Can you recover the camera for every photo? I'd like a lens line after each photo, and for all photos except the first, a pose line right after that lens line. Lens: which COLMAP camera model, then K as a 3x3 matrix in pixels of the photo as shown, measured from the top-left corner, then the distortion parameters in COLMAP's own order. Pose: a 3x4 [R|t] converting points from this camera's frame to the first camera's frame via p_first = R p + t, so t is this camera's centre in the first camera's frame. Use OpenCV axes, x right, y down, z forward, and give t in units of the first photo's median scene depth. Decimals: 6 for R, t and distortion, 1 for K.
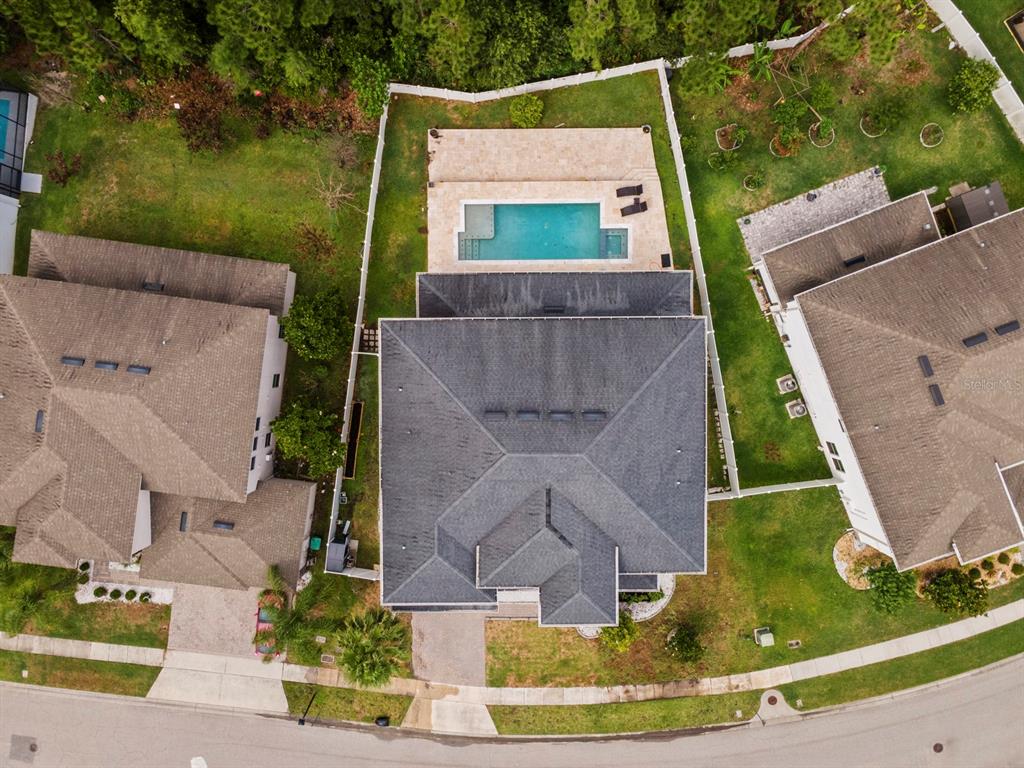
lens RADIAL K [[730.7, 0, 505.5], [0, 730.7, 387.3], [0, 0, 1]] dist [0.034570, 0.003165]
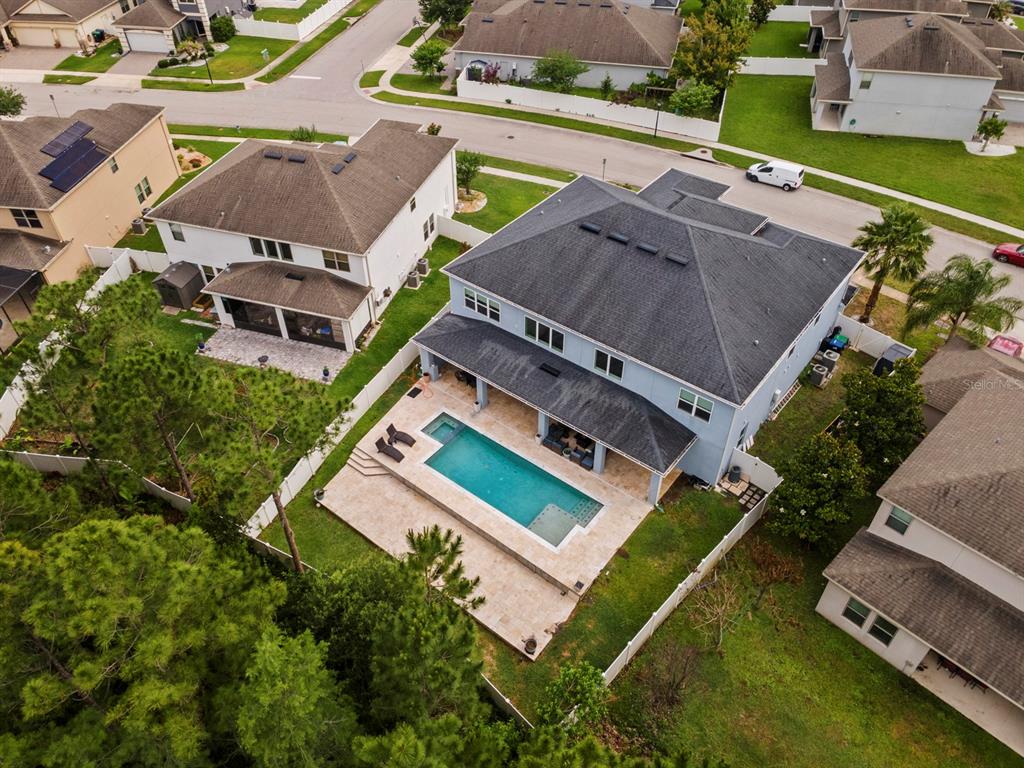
lens RADIAL K [[730.7, 0, 505.5], [0, 730.7, 387.3], [0, 0, 1]] dist [0.034570, 0.003165]
pose [[-0.778952, -0.416045, 0.469192, -0.297124], [0.625827, -0.563104, 0.539680, -0.592139], [0.039673, 0.714018, 0.699003, 0.359396]]
